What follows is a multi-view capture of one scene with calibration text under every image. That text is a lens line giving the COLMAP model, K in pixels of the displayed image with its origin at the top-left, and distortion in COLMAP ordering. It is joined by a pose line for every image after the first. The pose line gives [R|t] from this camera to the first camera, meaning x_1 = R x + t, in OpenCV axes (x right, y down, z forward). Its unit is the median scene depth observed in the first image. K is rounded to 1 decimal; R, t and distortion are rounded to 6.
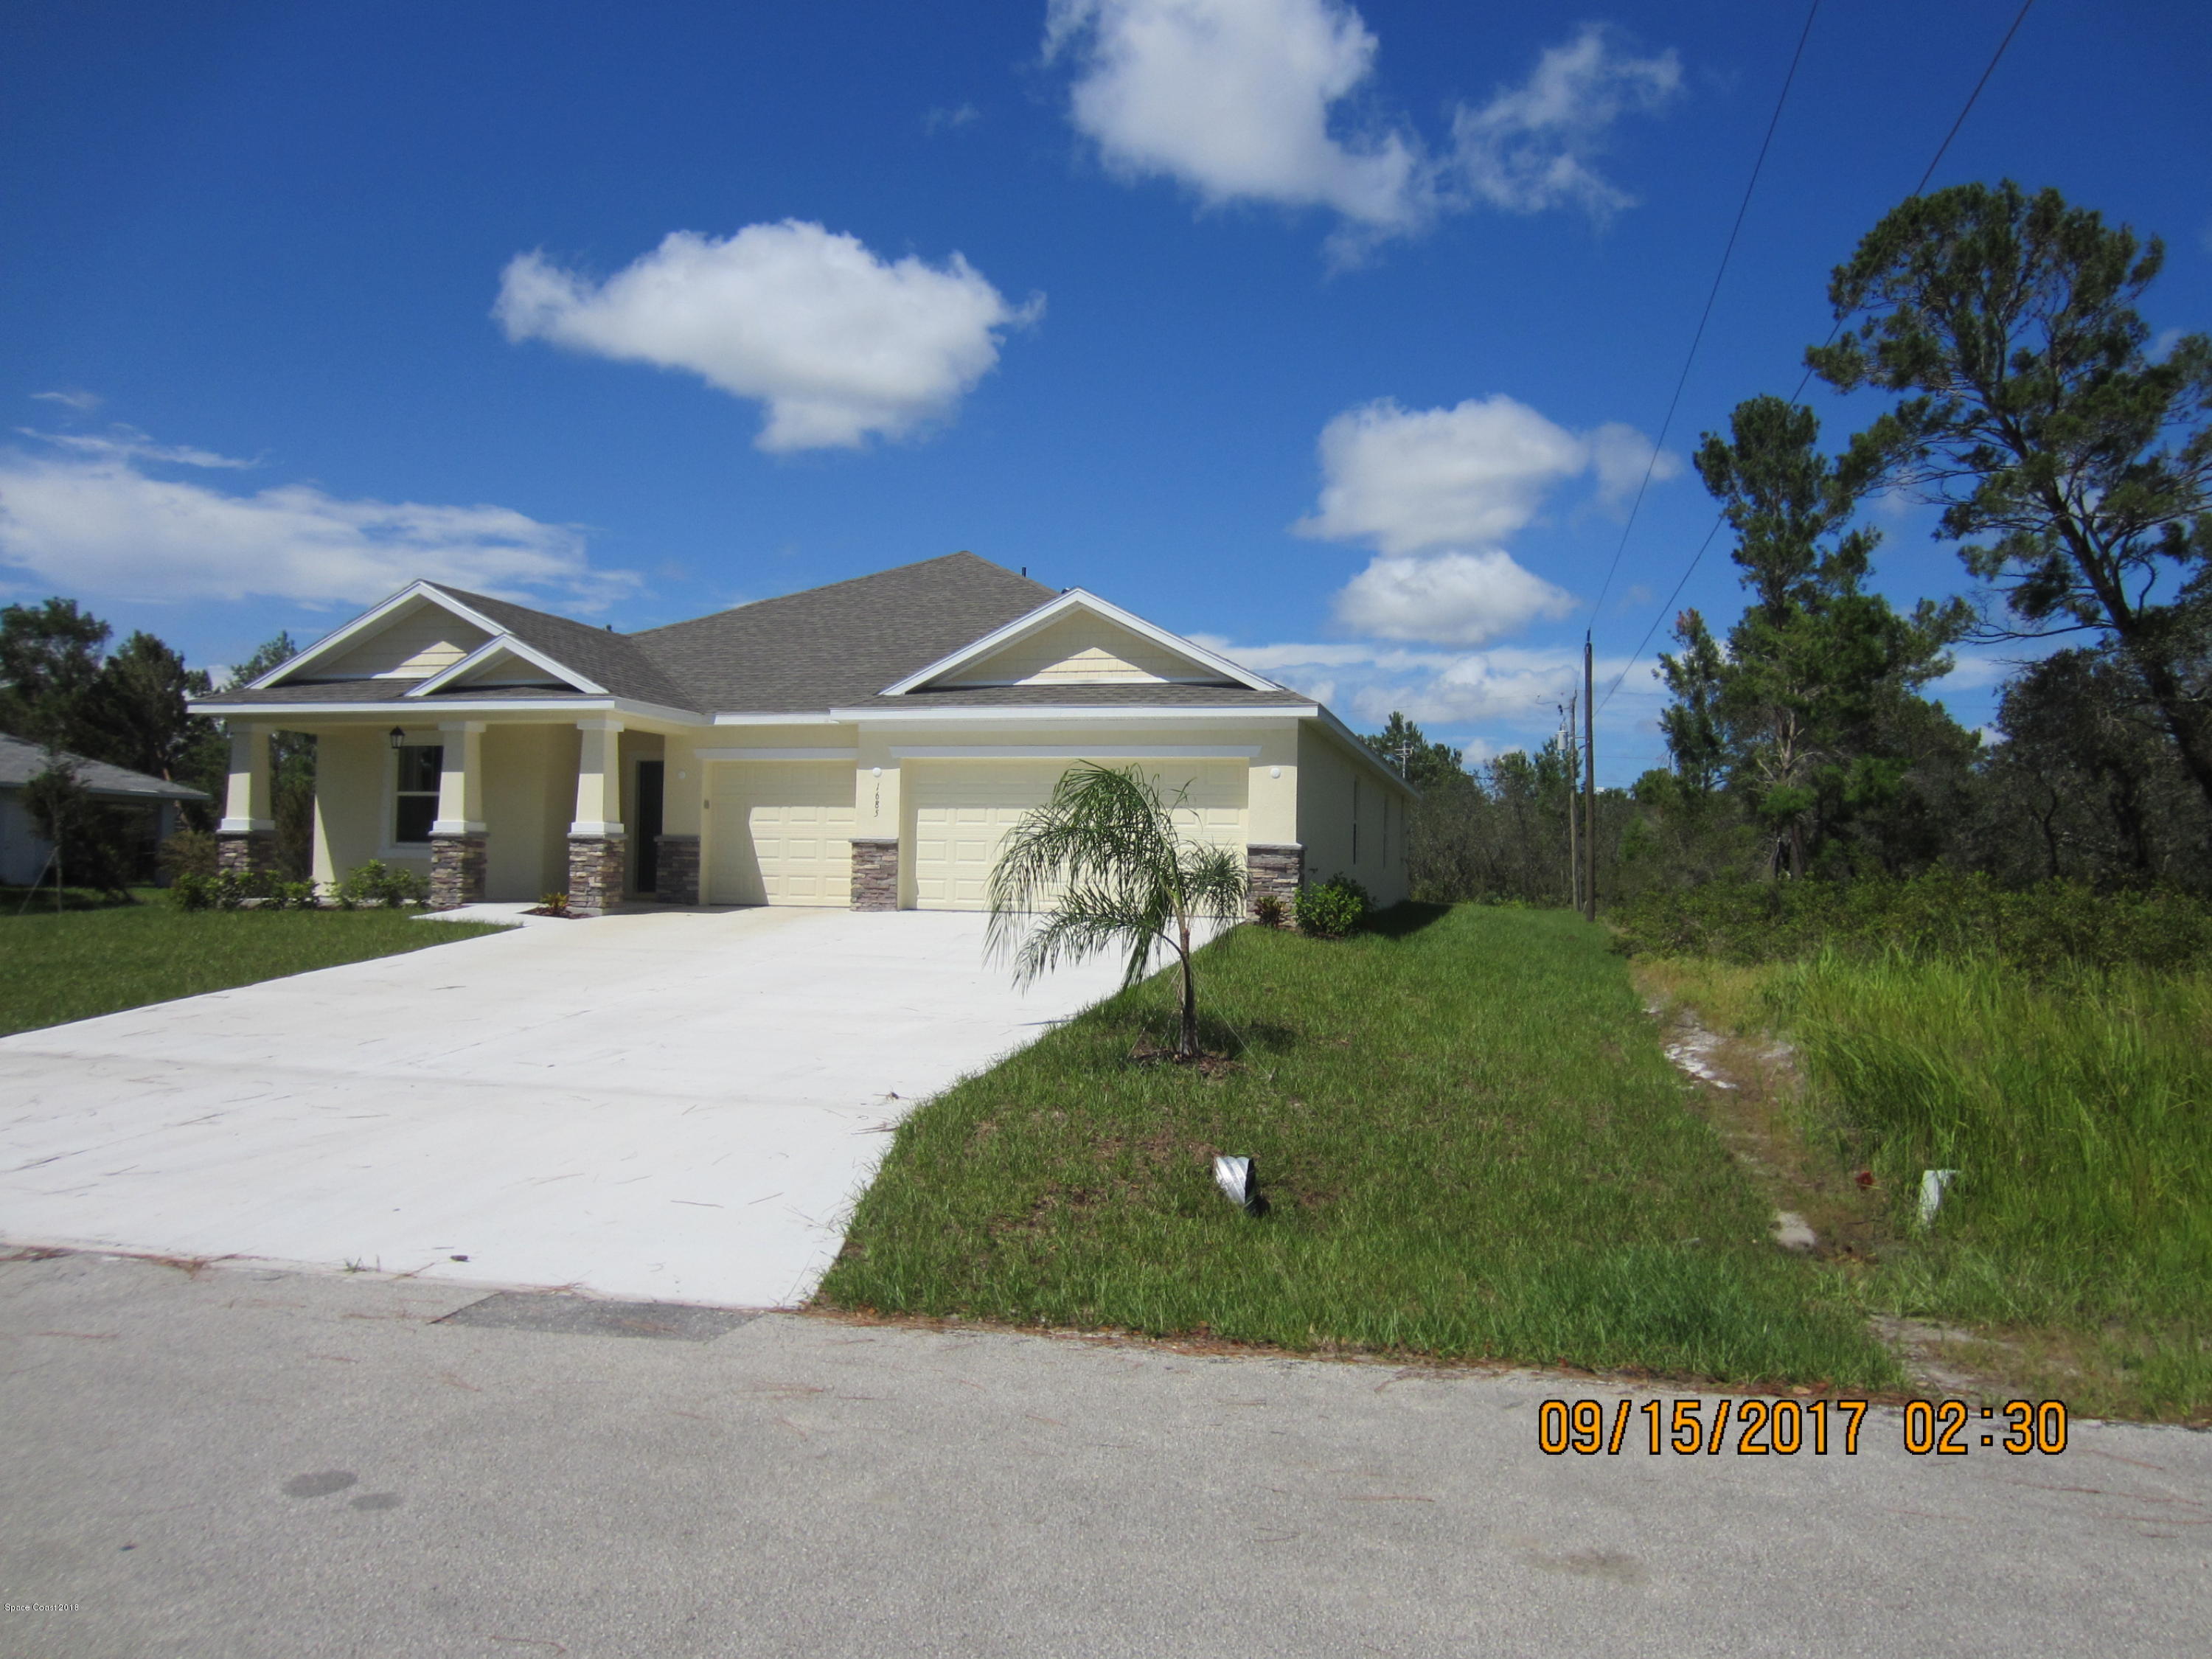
lens RADIAL K [[1573.5, 0, 1094.7], [0, 1573.5, 819.2], [0, 0, 1]] dist [-0.026860, 0.007169]
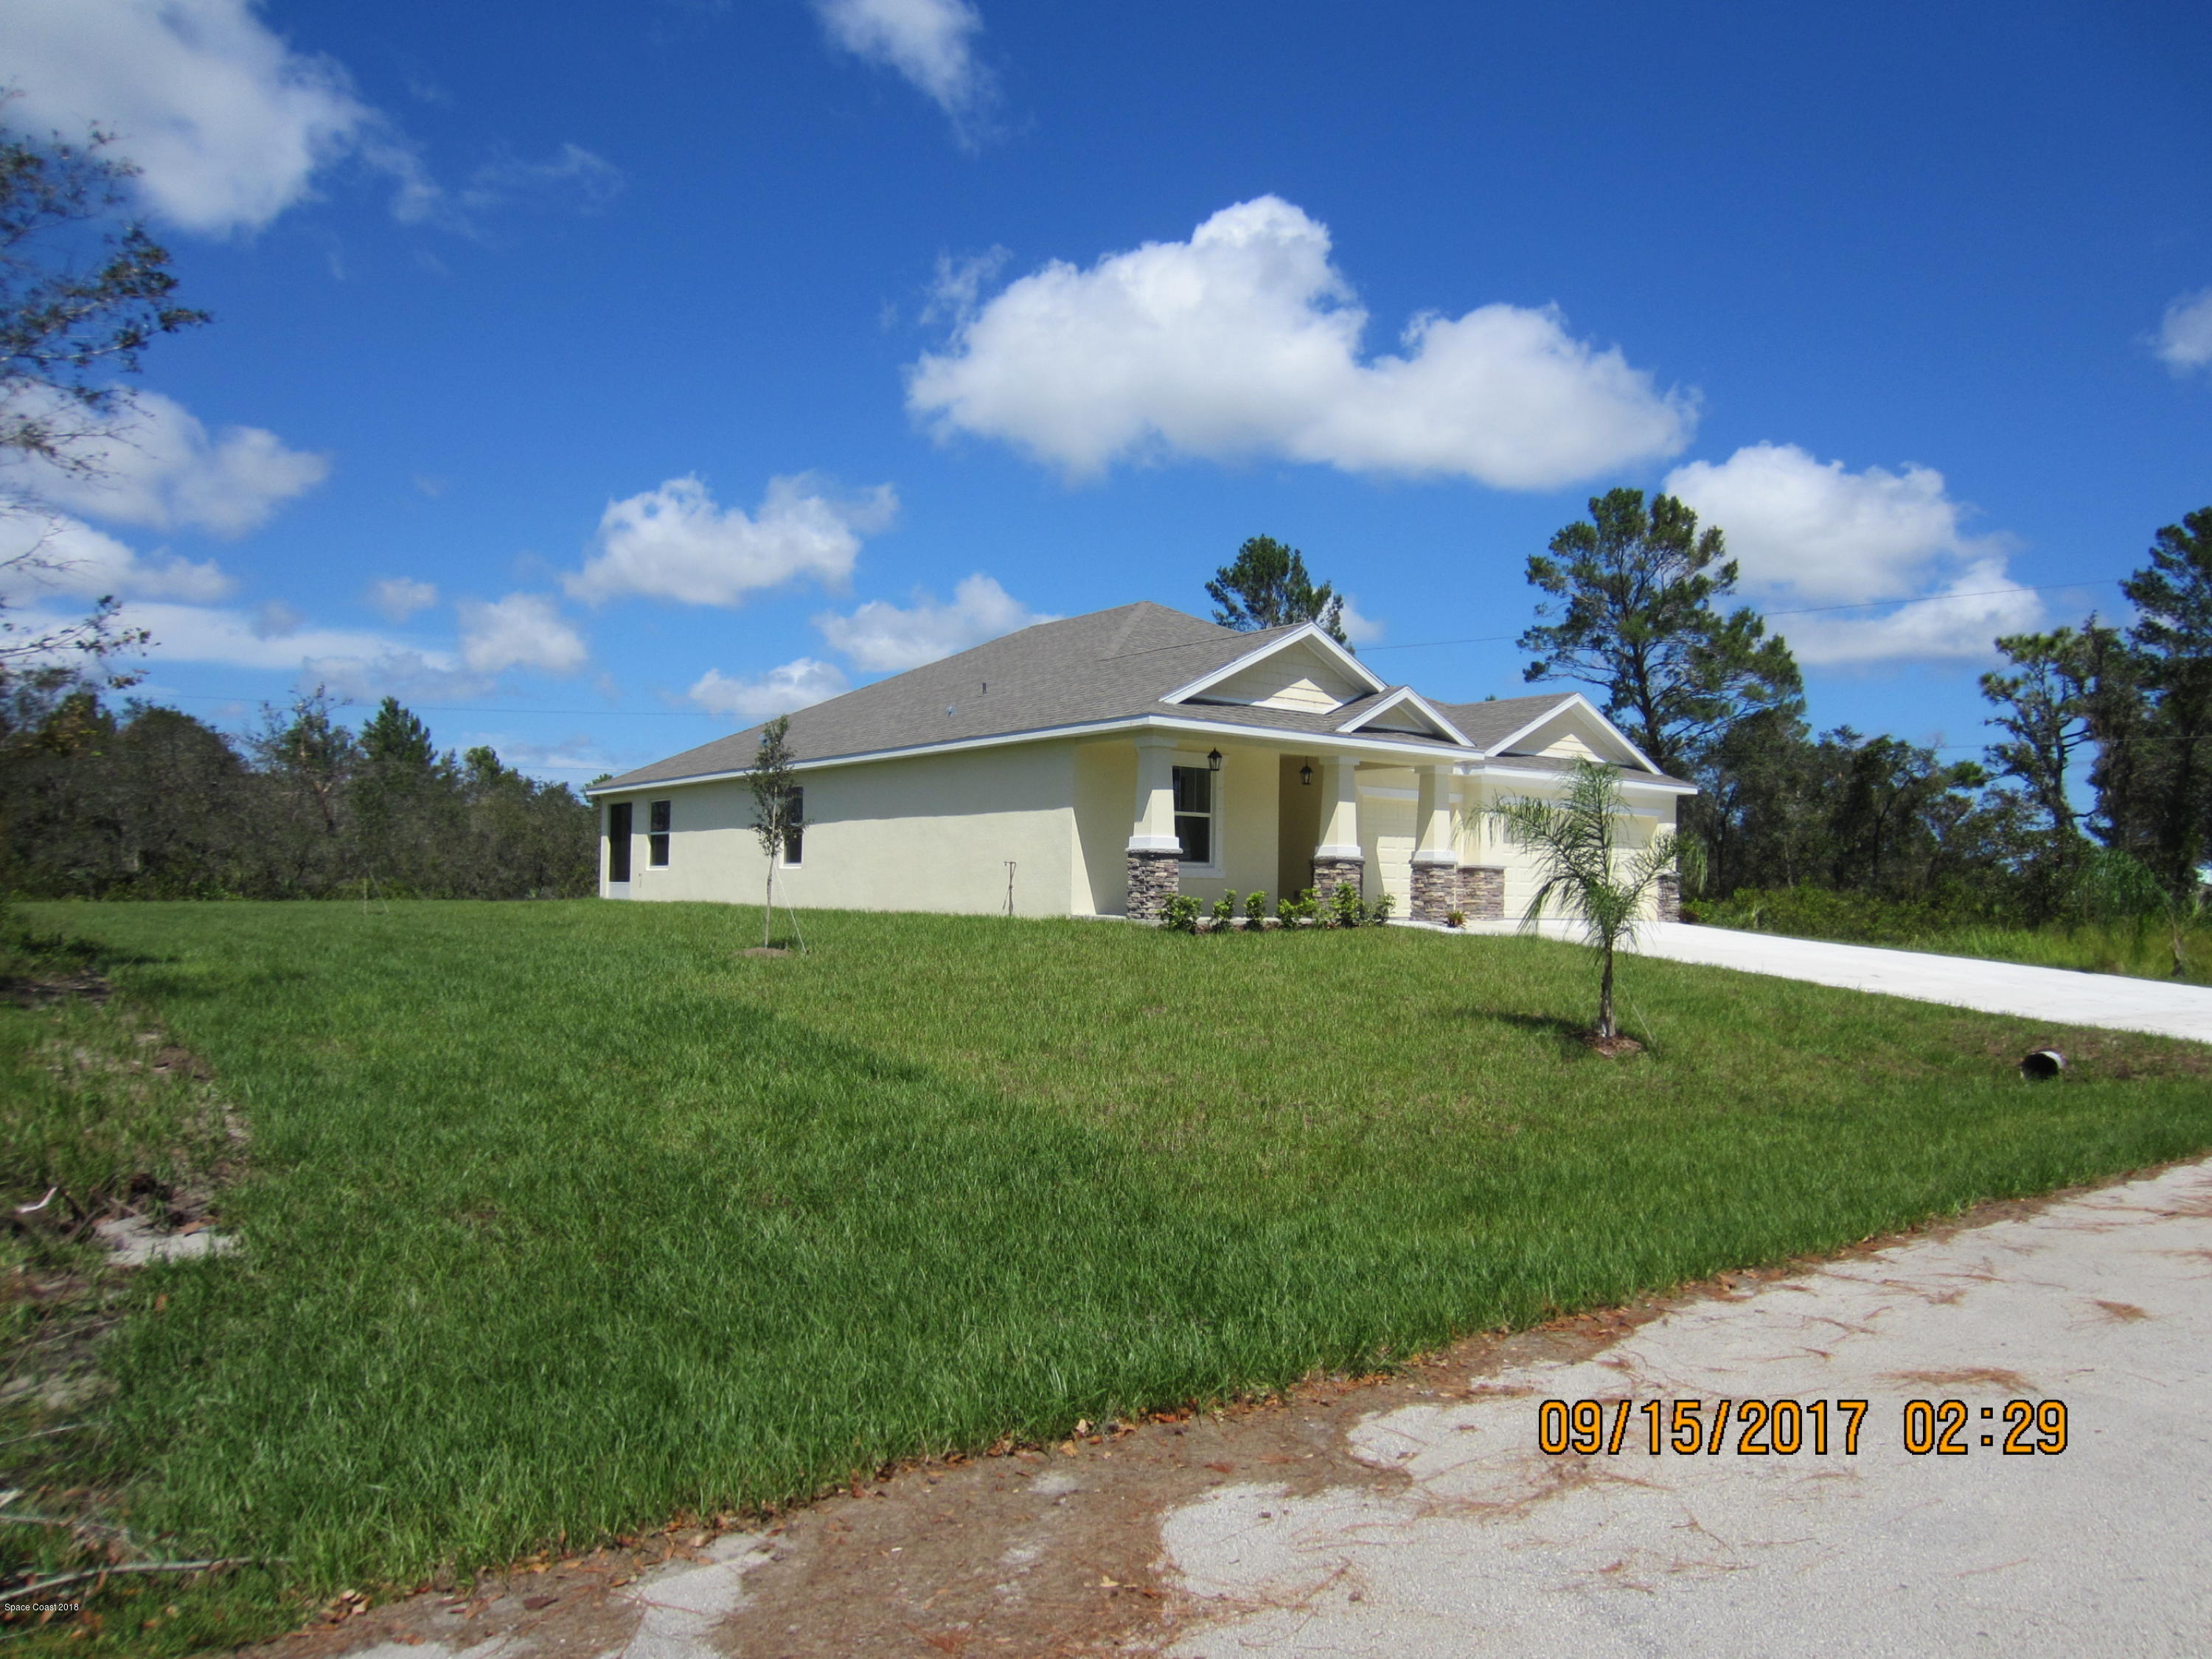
lens RADIAL K [[1573.5, 0, 1112.0], [0, 1573.5, 848.2], [0, 0, 1]] dist [-0.026860, 0.007169]
pose [[0.611468, 0.016902, 0.791089, -1.381725], [-0.038344, 0.999230, 0.008289, -0.000498], [-0.790340, -0.035402, 0.611645, 0.446858]]
